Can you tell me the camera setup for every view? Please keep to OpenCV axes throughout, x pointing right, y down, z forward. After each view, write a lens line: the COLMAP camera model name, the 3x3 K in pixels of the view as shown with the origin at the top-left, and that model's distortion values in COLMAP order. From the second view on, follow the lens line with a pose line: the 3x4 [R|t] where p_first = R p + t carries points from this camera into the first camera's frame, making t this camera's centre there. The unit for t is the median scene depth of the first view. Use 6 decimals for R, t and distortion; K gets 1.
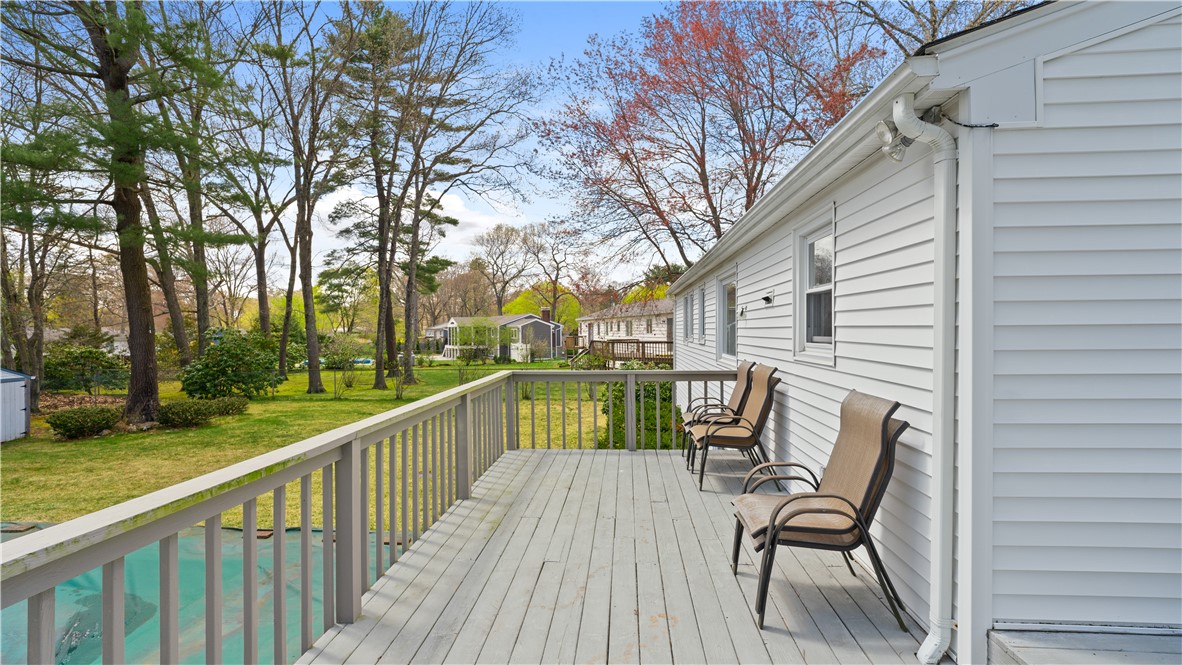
lens RADIAL K [[536.3, 0, 591.0], [0, 536.3, 332.5], [0, 0, 1]] dist [0.000666, 0.000299]
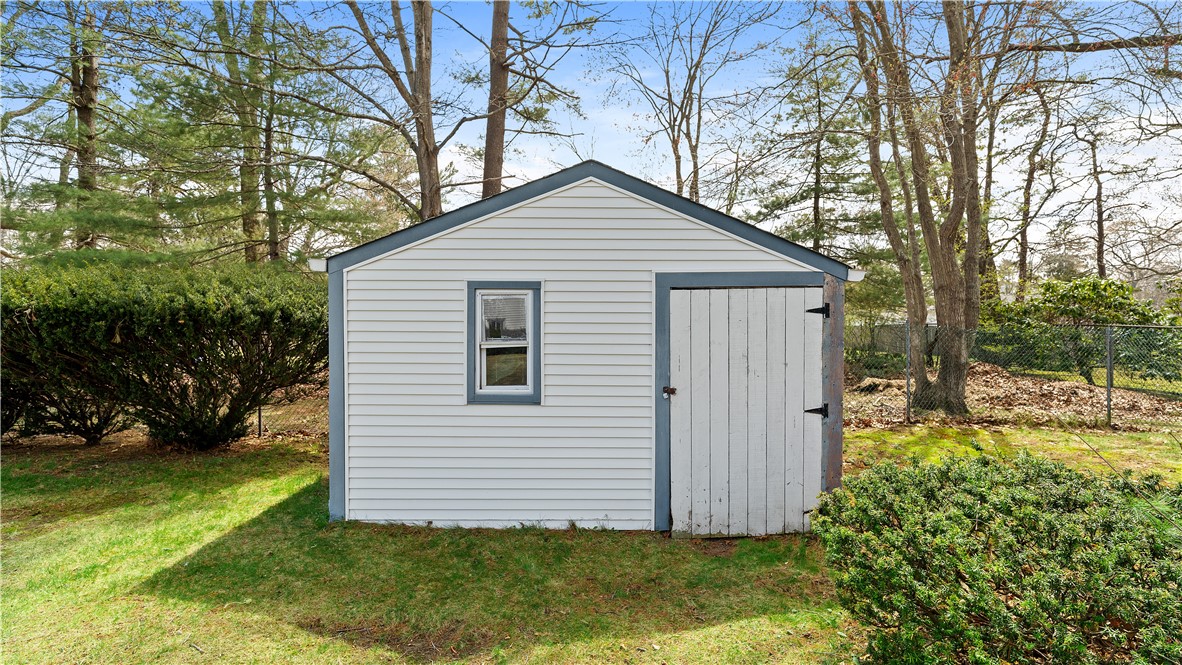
lens RADIAL K [[536.3, 0, 591.0], [0, 536.3, 332.5], [0, 0, 1]] dist [0.000666, 0.000299]
pose [[0.074891, 0.020194, -0.996987, -0.551024], [-0.003949, 0.999793, 0.019954, 0.069483], [0.997184, 0.002443, 0.074955, 0.584833]]
